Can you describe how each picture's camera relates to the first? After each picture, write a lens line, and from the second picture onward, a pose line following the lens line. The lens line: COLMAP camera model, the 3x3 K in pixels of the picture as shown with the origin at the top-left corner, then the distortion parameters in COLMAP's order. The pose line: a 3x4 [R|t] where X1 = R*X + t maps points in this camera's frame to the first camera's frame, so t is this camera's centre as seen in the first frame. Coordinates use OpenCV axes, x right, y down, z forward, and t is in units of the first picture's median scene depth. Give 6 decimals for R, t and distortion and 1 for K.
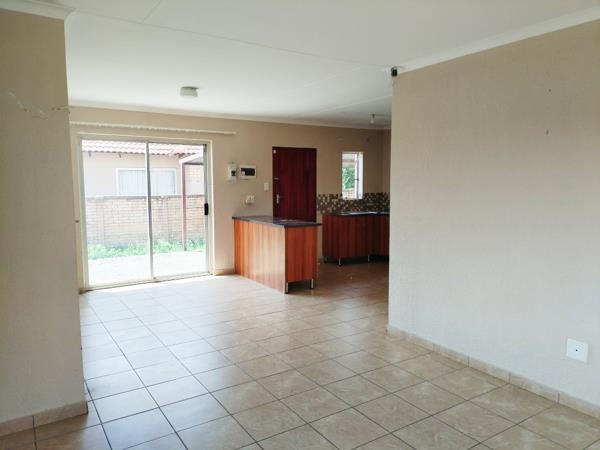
lens RADIAL K [[450.1, 0, 298.3], [0, 450.1, 225.9], [0, 0, 1]] dist [0.090773, -0.095507]
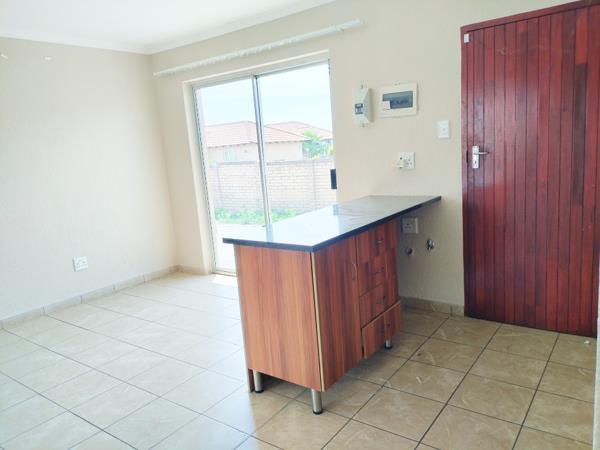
lens RADIAL K [[450.1, 0, 297.7], [0, 450.1, 221.6], [0, 0, 1]] dist [0.090773, -0.095507]
pose [[0.357573, 0.134210, -0.924191, 0.320386], [-0.016779, 0.990383, 0.137330, -0.062848], [0.933734, -0.033599, 0.356387, 0.781879]]
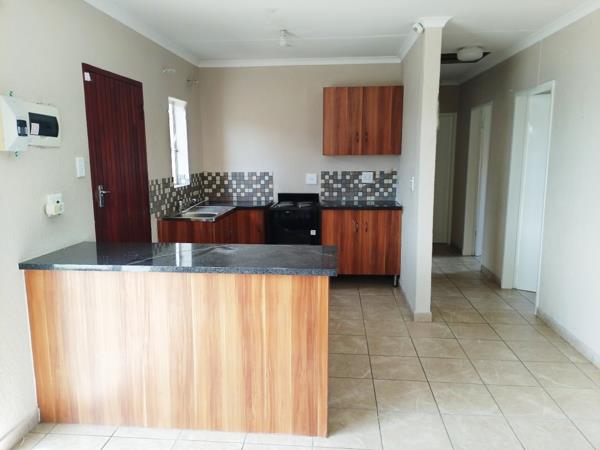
lens RADIAL K [[450.1, 0, 298.7], [0, 450.1, 221.8], [0, 0, 1]] dist [0.090773, -0.095507]
pose [[0.607186, -0.121200, 0.785261, -0.295382], [0.083679, 0.992556, 0.088491, -0.065711], [-0.790141, 0.011979, 0.612808, 0.674961]]
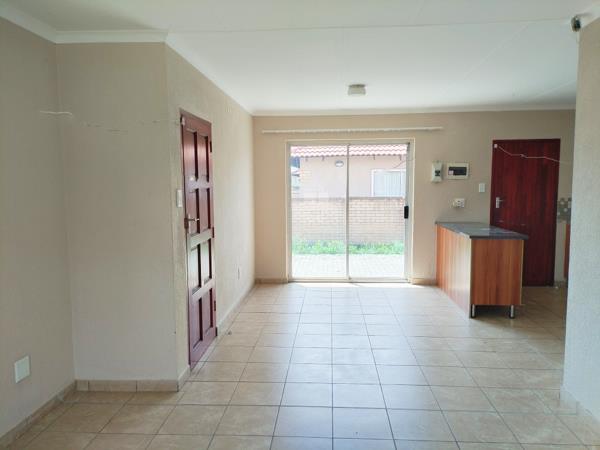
lens RADIAL K [[450.1, 0, 298.9], [0, 450.1, 223.3], [0, 0, 1]] dist [0.090773, -0.095507]
pose [[0.802850, 0.051061, -0.593990, 0.181206], [-0.055132, 0.998415, 0.011309, -0.012739], [0.593626, 0.023668, 0.804393, 0.119340]]
